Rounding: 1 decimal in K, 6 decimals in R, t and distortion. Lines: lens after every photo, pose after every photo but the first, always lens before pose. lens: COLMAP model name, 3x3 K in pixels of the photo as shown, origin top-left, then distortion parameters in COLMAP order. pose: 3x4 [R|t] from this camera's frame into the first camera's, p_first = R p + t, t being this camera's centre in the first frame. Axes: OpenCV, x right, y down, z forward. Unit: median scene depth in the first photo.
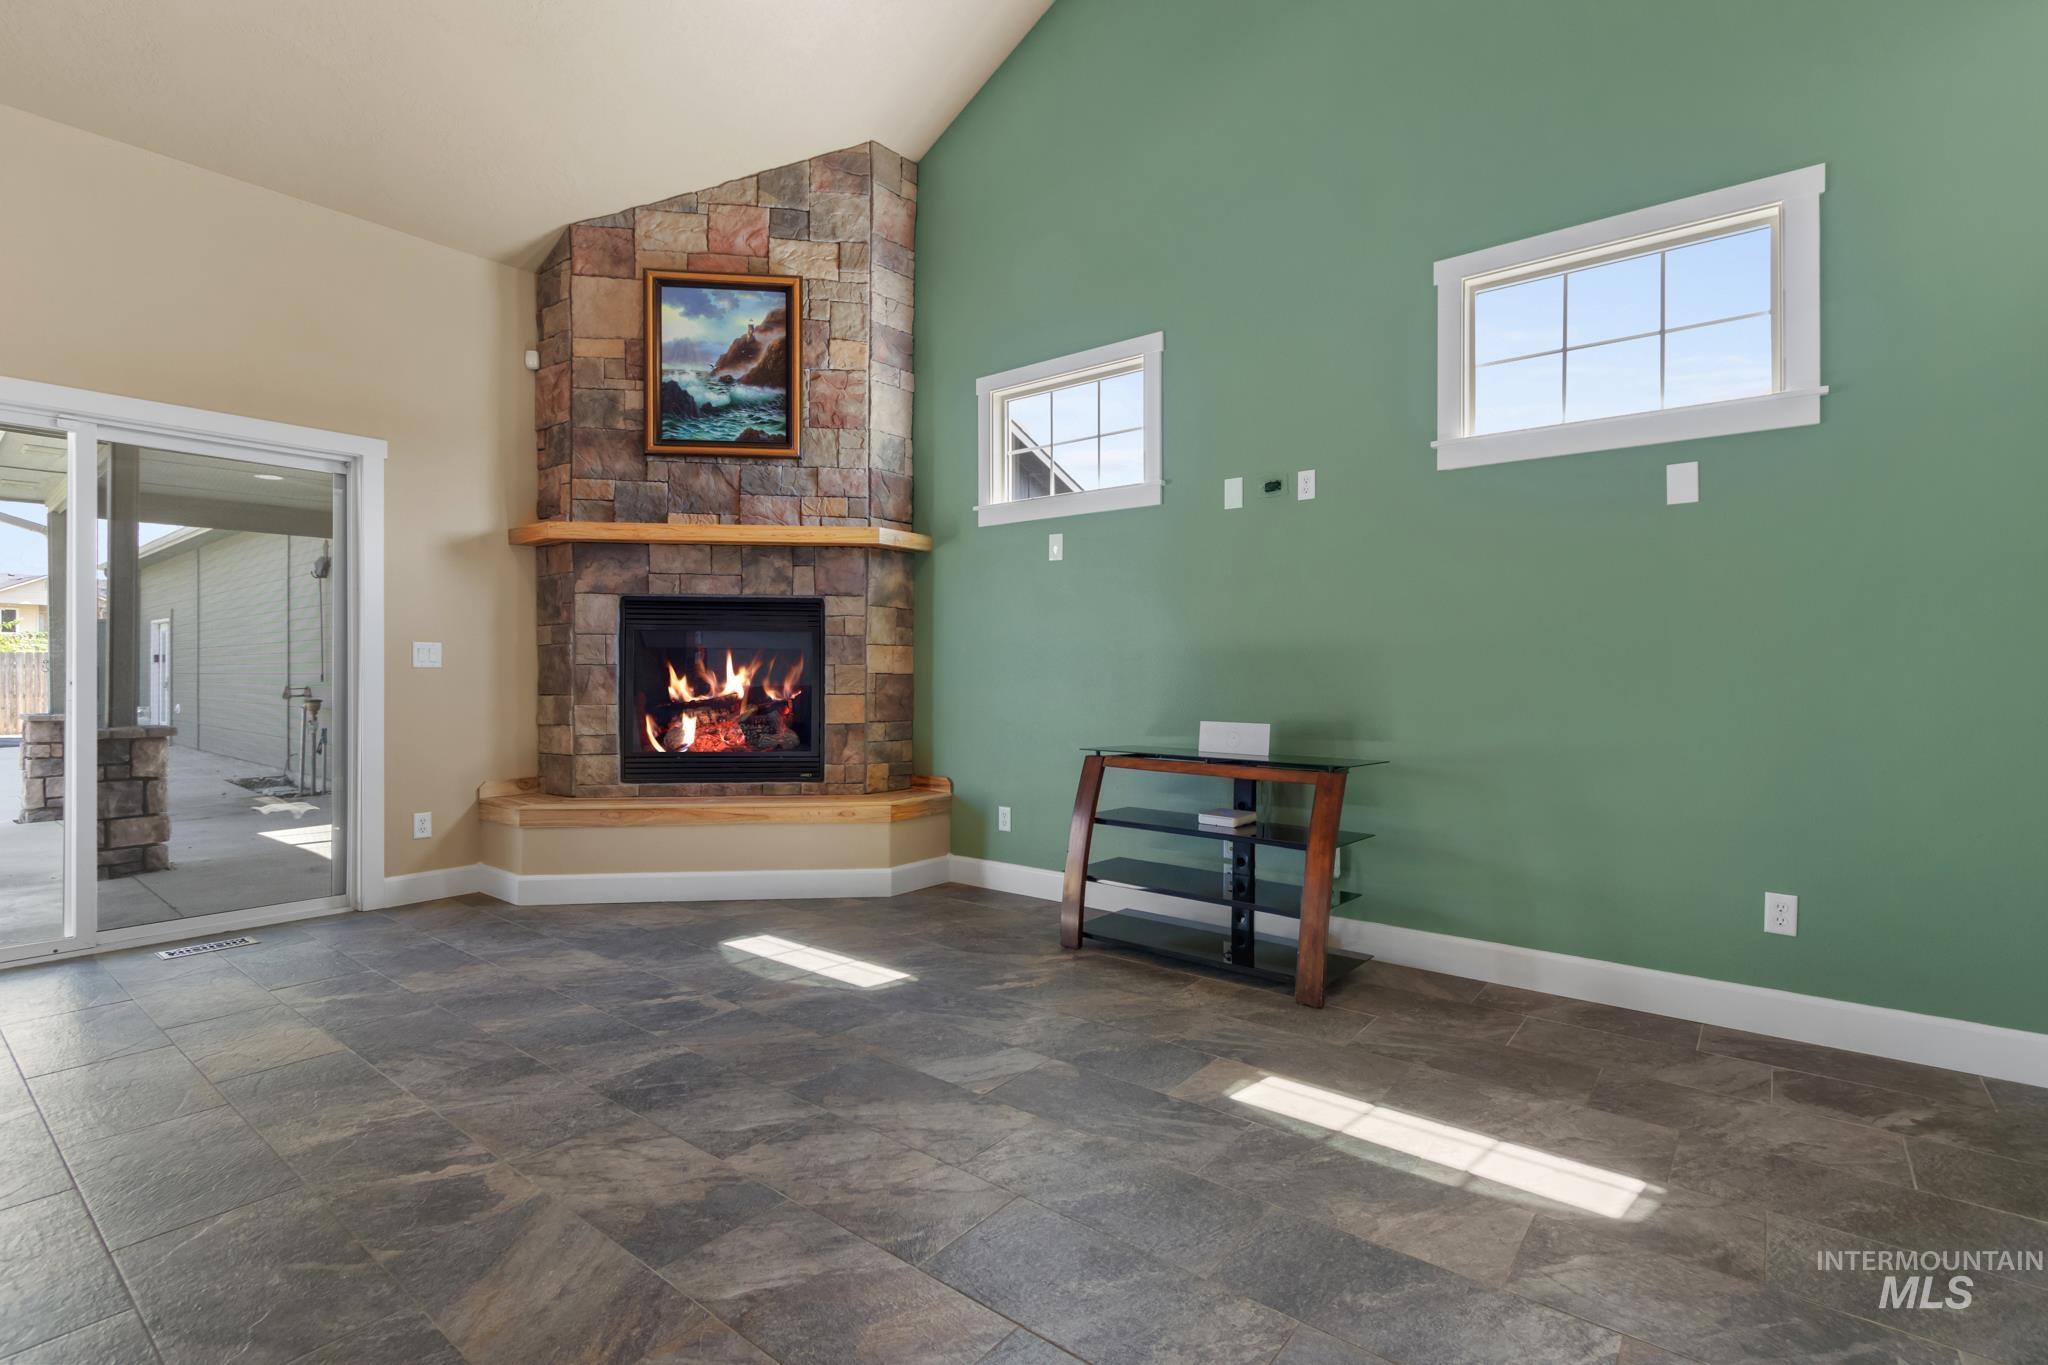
lens RADIAL K [[947.2, 0, 1022.7], [0, 947.2, 672.2], [0, 0, 1]] dist [0.011132, -0.003255]
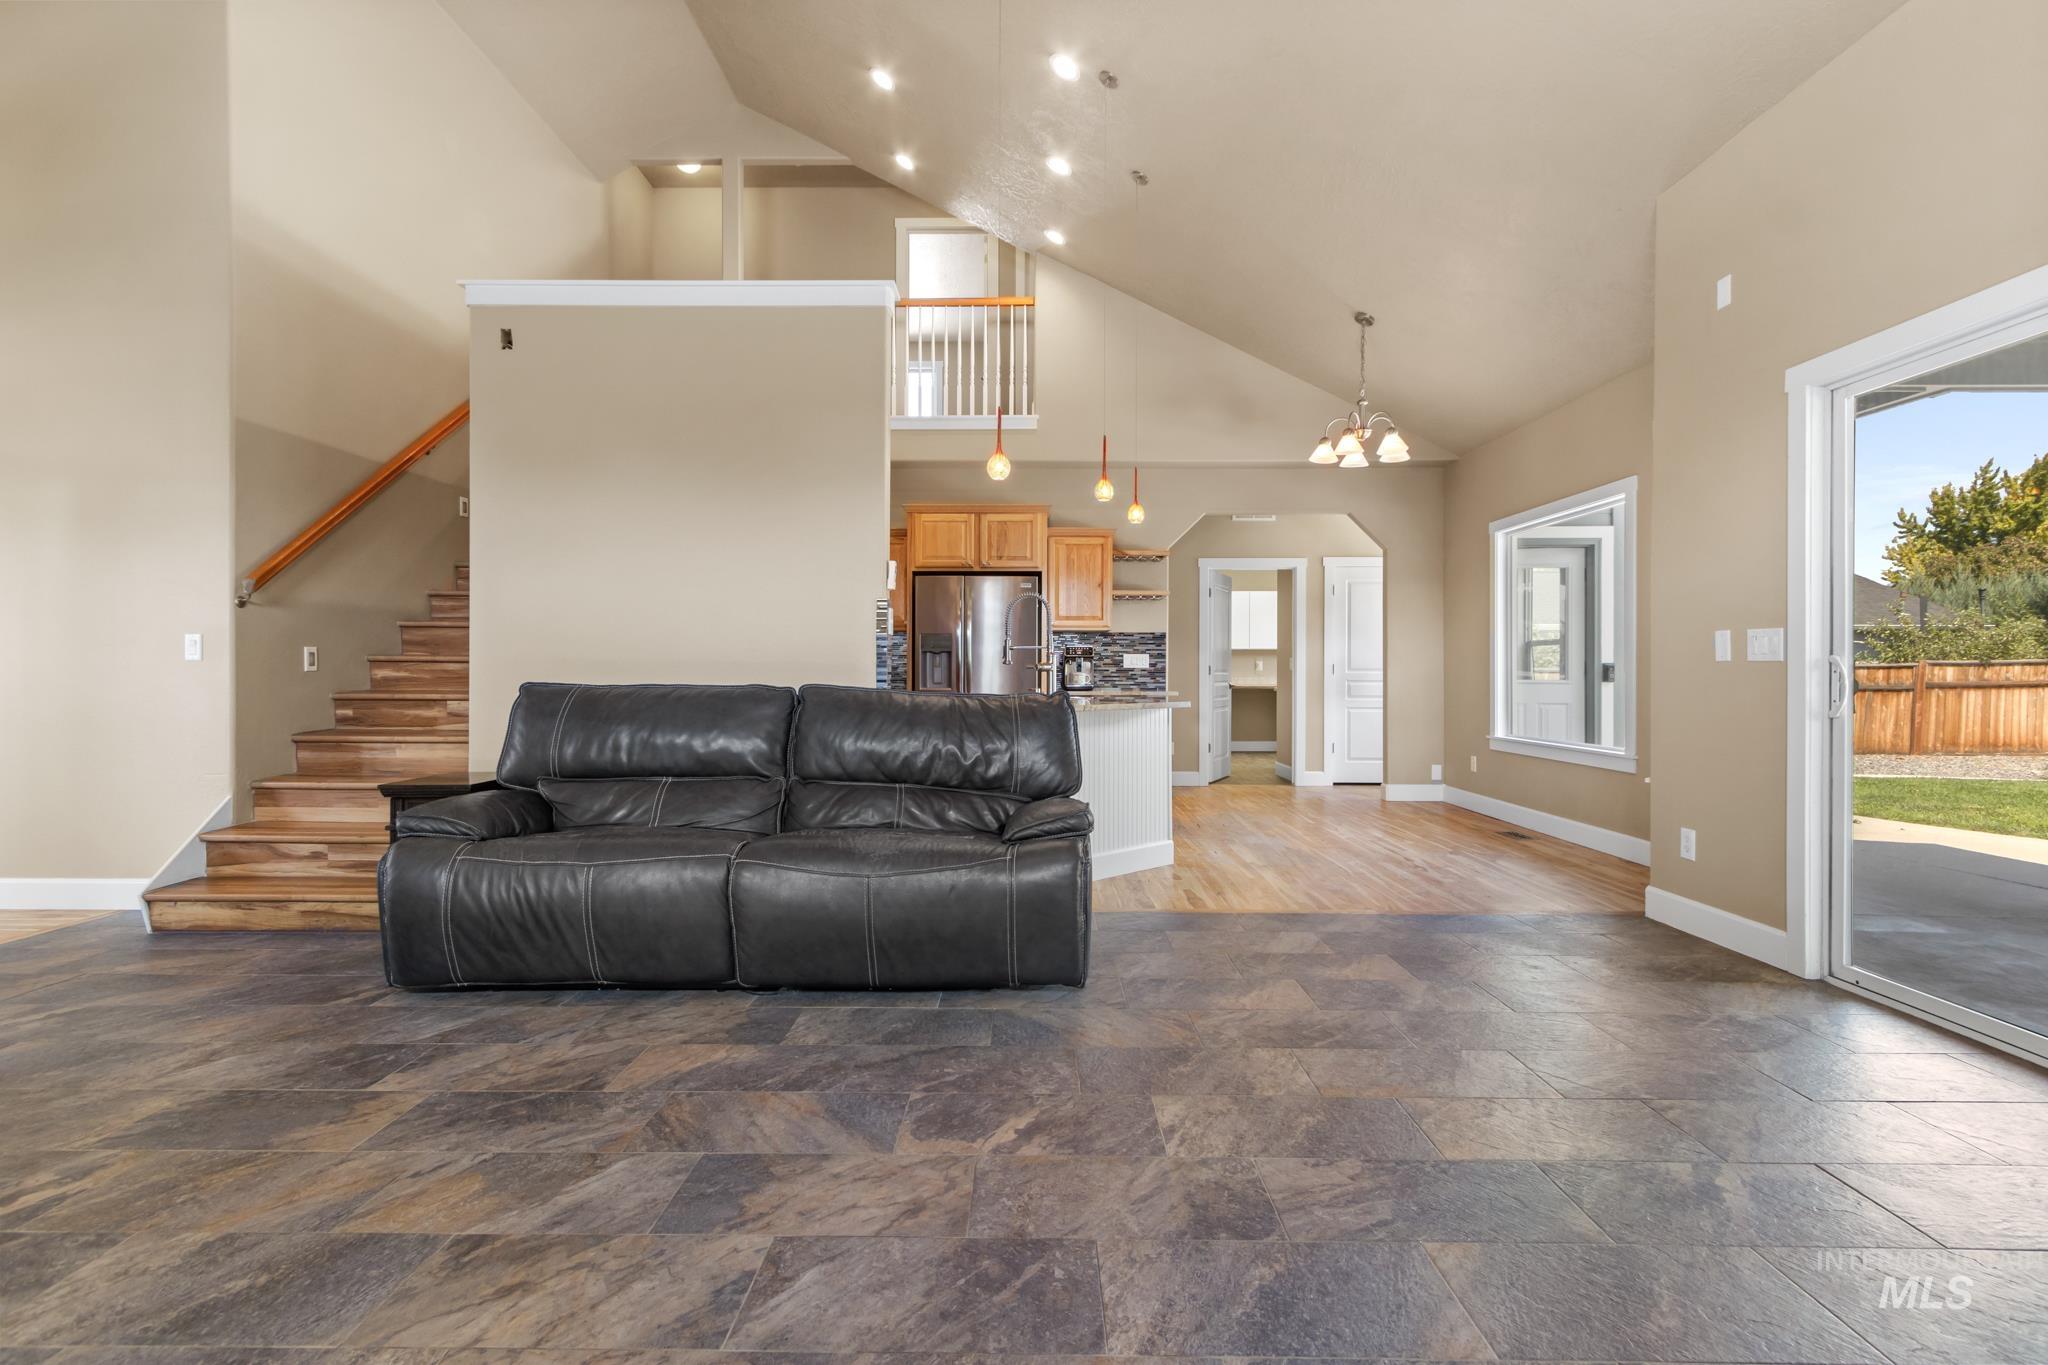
lens RADIAL K [[947.2, 0, 1020.9], [0, 947.2, 672.2], [0, 0, 1]] dist [0.011132, -0.003255]
pose [[-0.792468, -0.001402, -0.609912, 0.012396], [-0.002375, 0.999997, 0.000787, 0.004762], [0.609909, 0.002073, -0.792468, 0.812334]]
